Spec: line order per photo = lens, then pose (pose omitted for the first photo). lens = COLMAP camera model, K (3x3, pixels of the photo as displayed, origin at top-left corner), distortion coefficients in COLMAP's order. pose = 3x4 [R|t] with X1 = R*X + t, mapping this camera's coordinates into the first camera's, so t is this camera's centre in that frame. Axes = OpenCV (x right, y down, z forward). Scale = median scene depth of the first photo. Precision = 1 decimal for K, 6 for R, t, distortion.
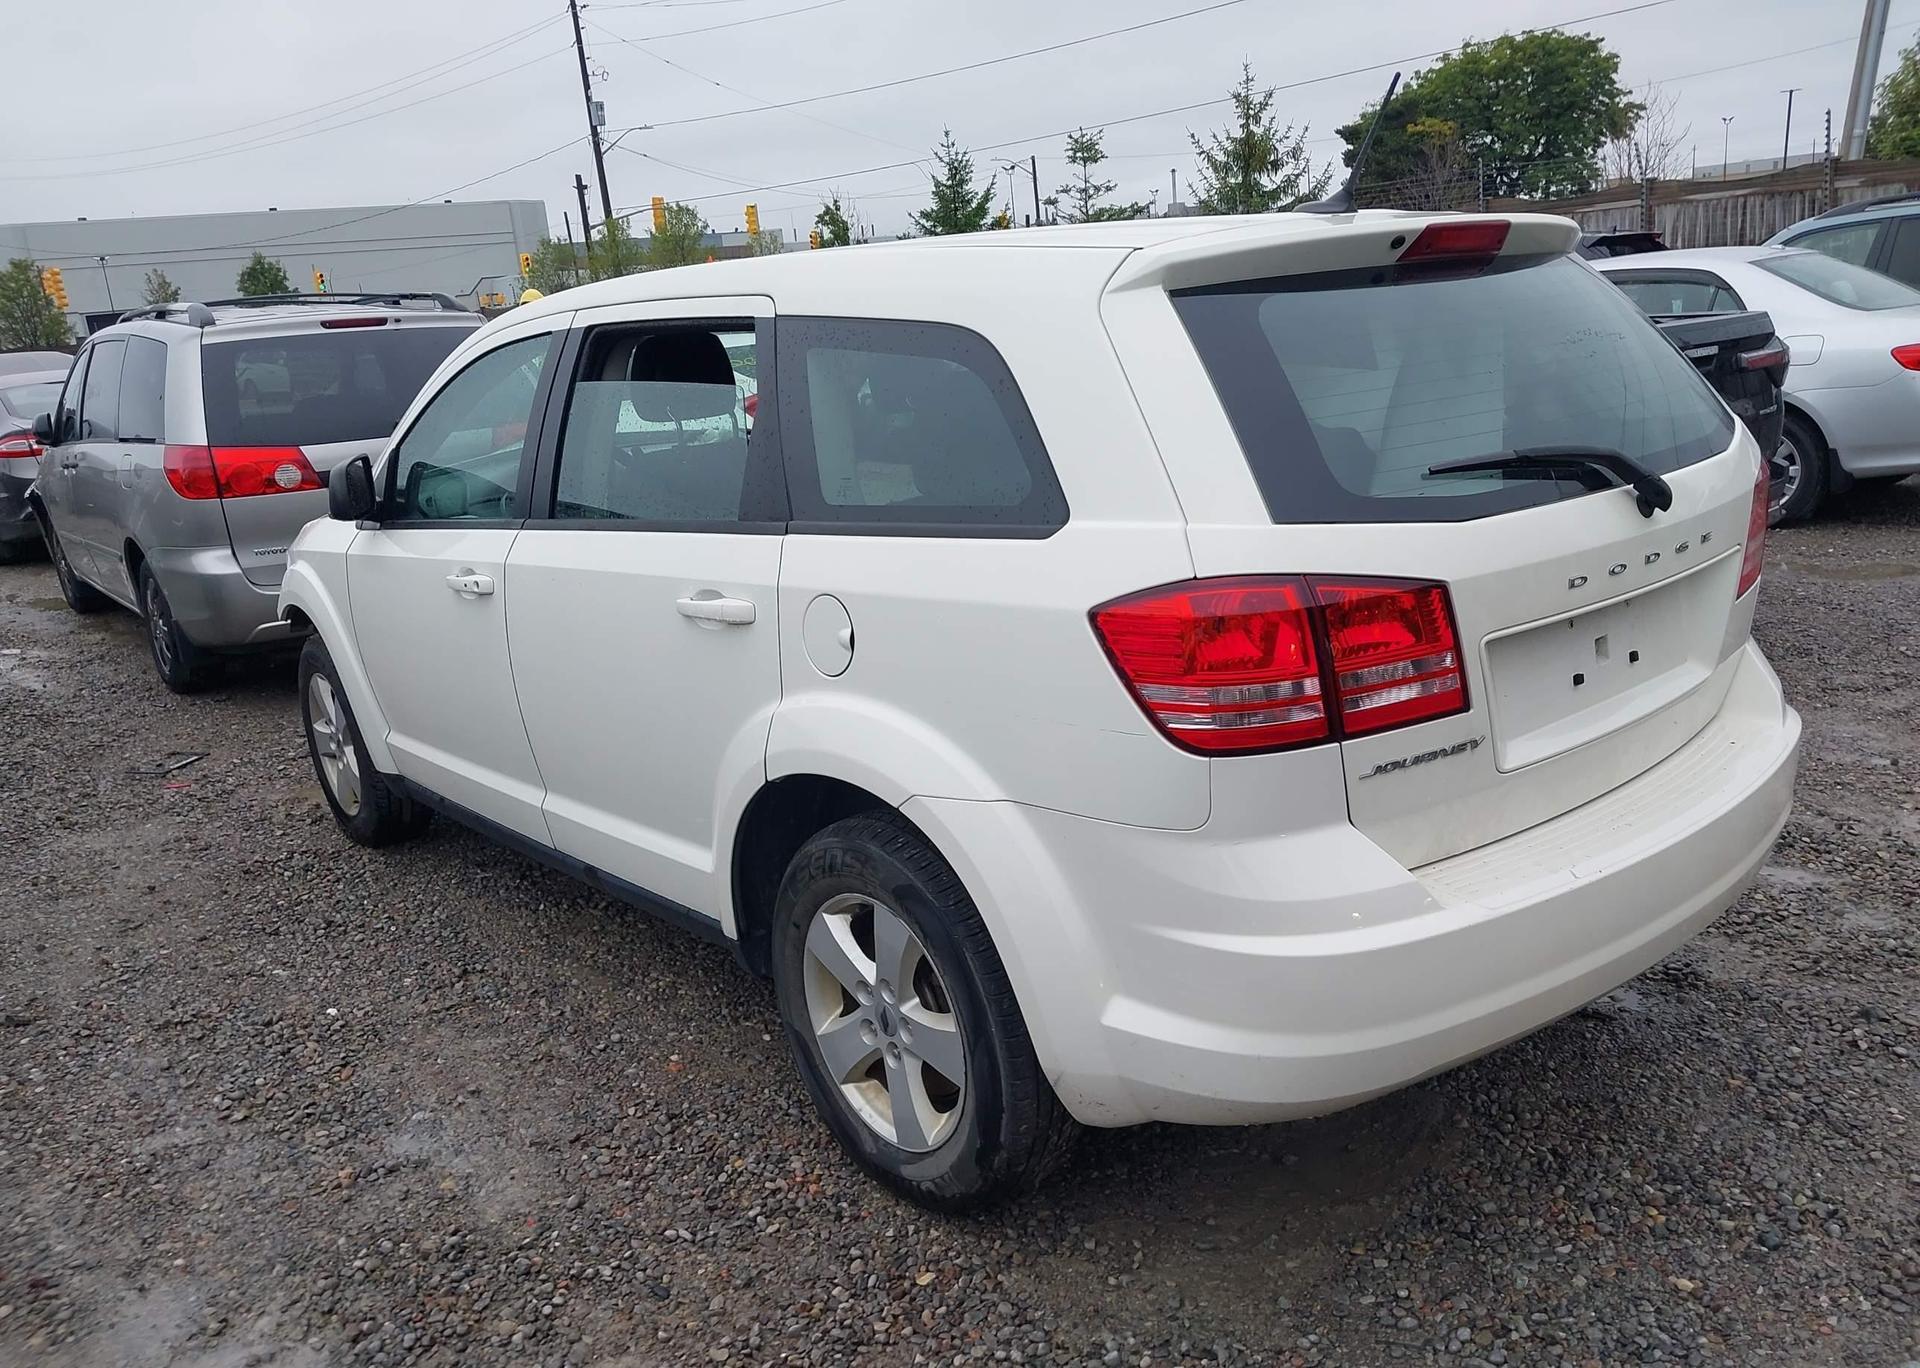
lens RADIAL K [[1442.7, 0, 1019.3], [0, 1442.7, 675.9], [0, 0, 1]] dist [0.009339, 0.010415]
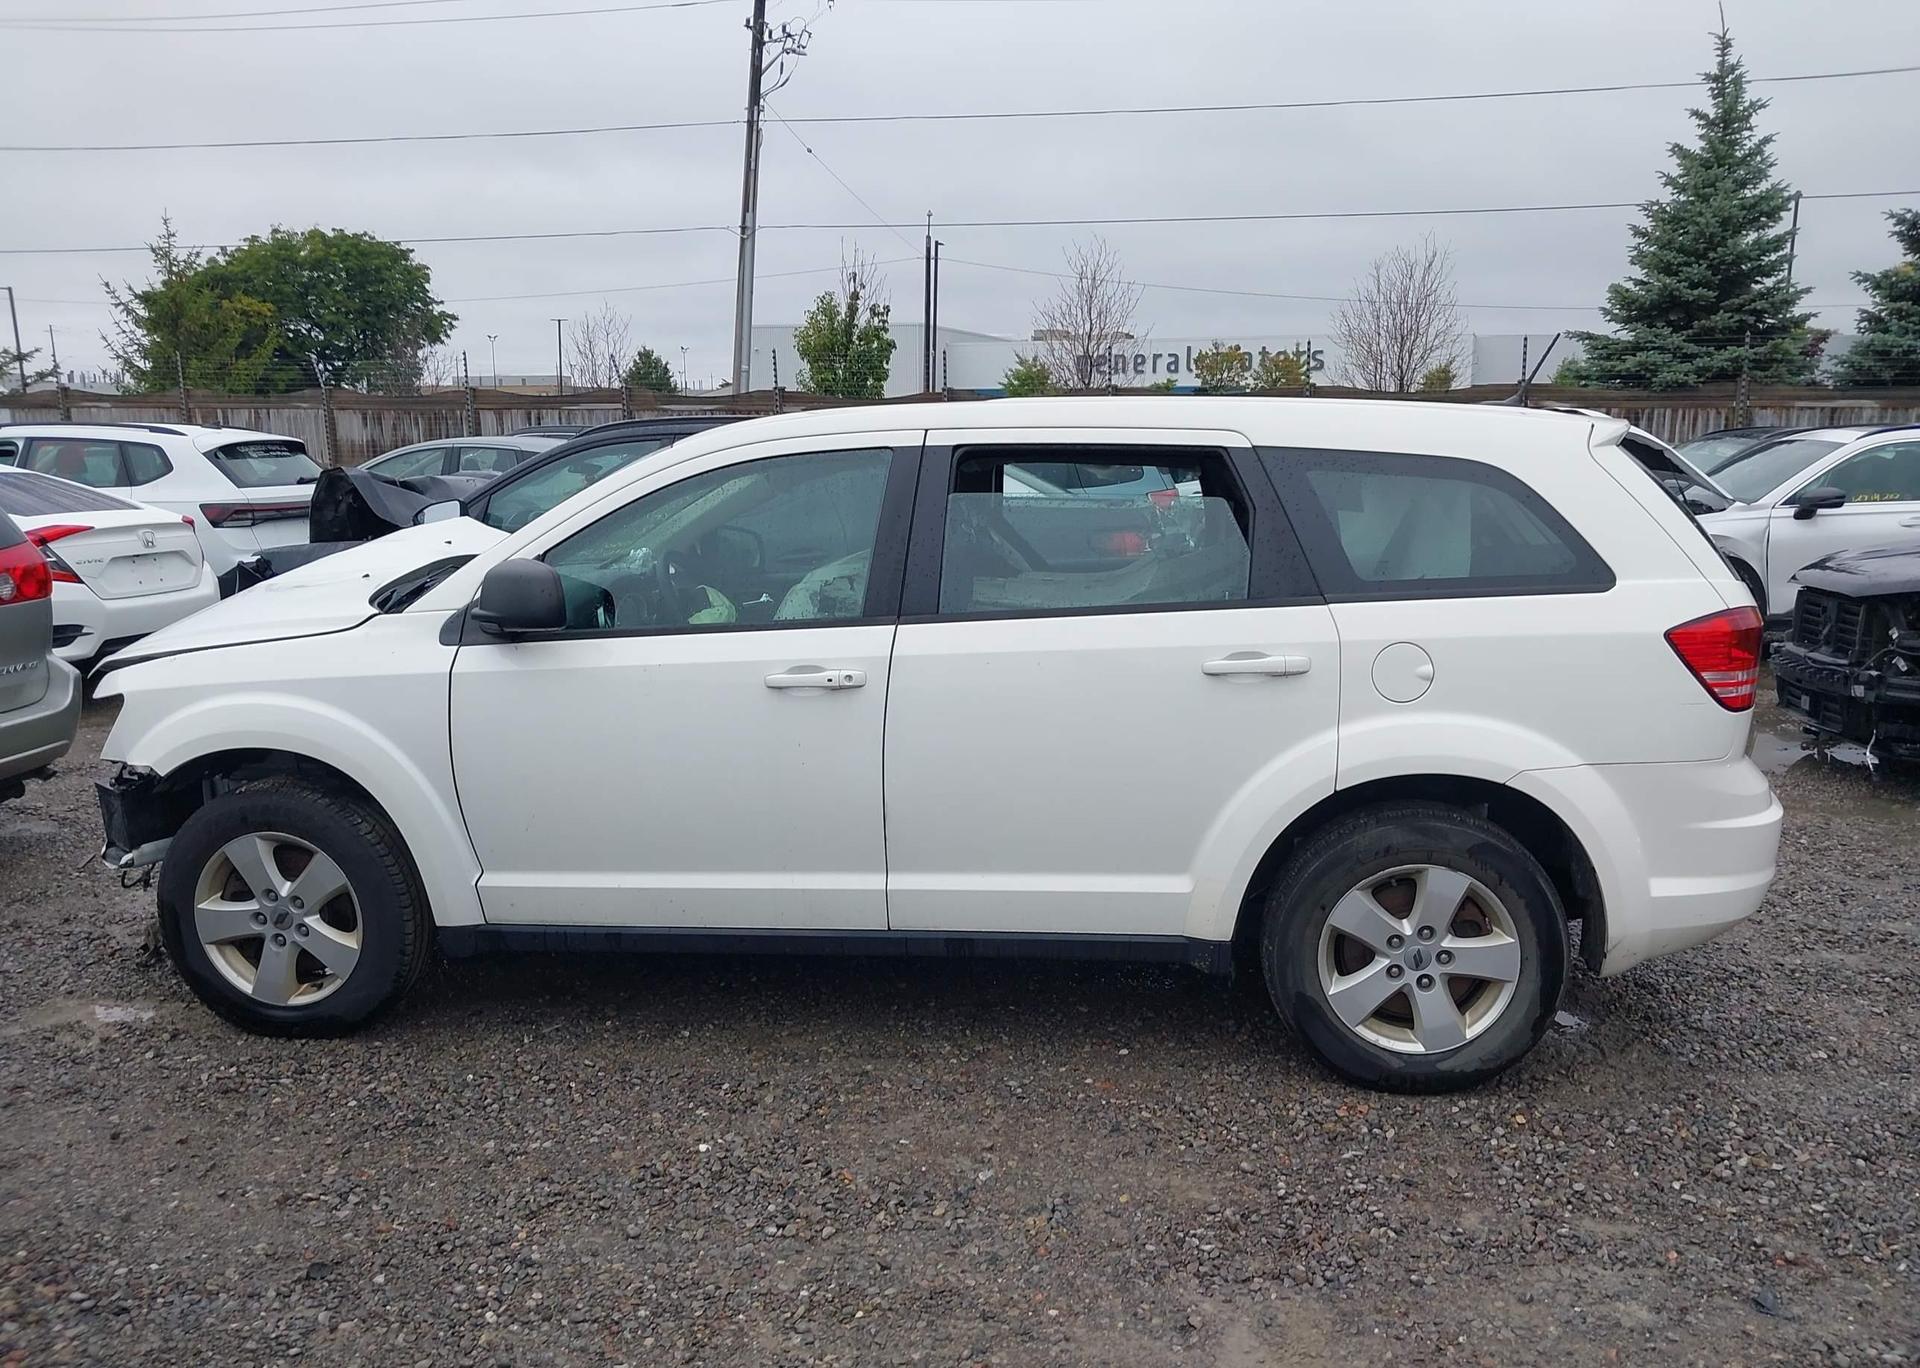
lens RADIAL K [[1434.5, 0, 960.0], [0, 1434.5, 684.0], [0, 0, 1]] dist [0.068615, -0.101384]
pose [[0.751593, -0.032467, 0.658828, -0.491604], [0.112042, 0.990558, -0.079003, 0.015970], [-0.650042, 0.133195, 0.748134, 0.086686]]
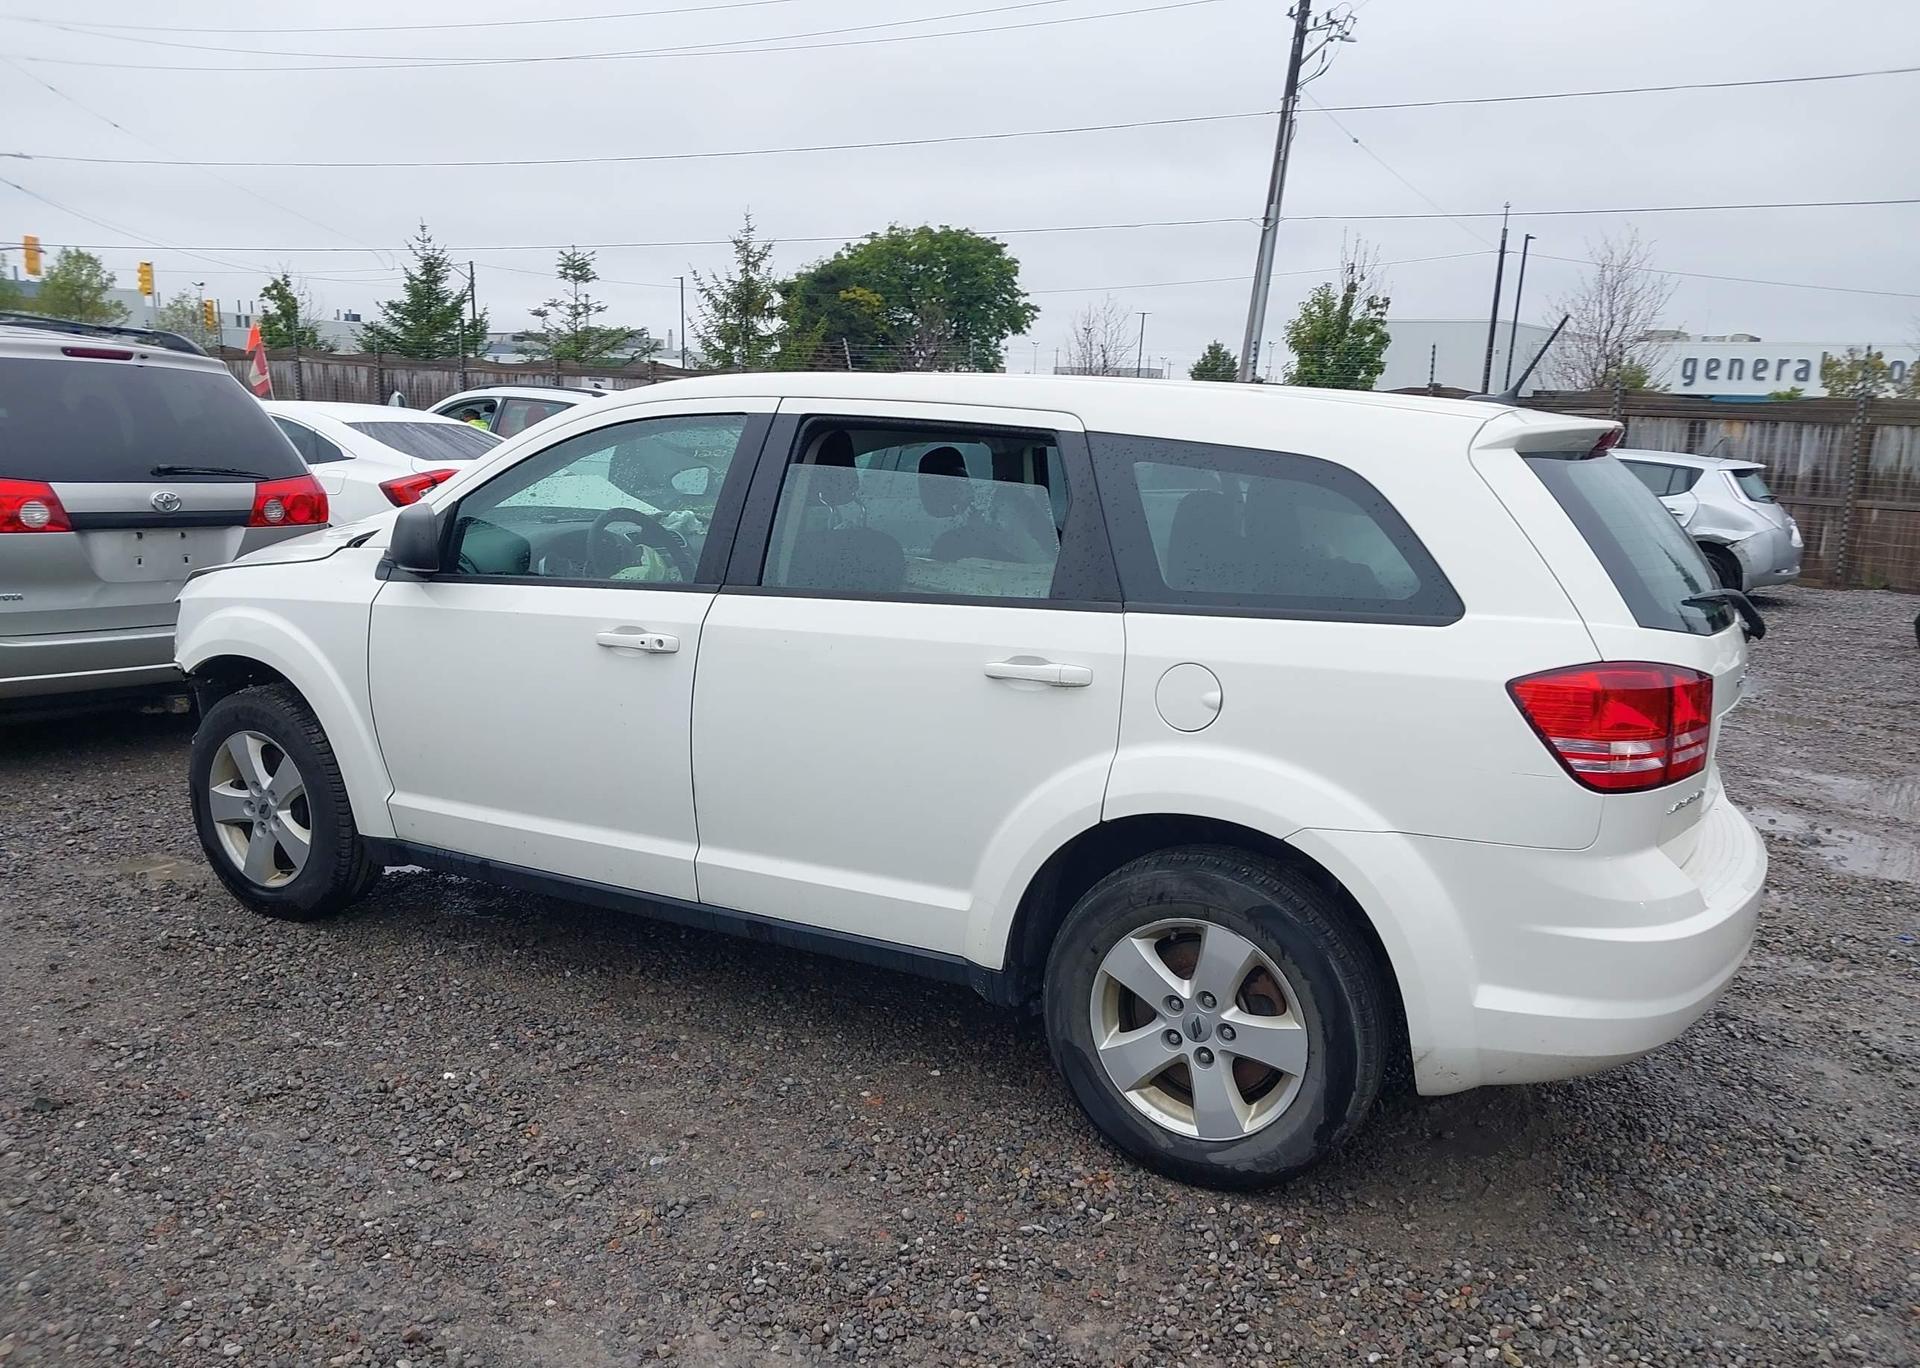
lens RADIAL K [[1435.1, 0, 963.2], [0, 1435.1, 674.3], [0, 0, 1]] dist [0.021868, -0.003317]
pose [[0.930862, 0.058702, 0.360624, -0.267325], [-0.025866, 0.995120, -0.095220, 0.025932], [-0.364454, 0.079309, 0.927838, -0.015009]]
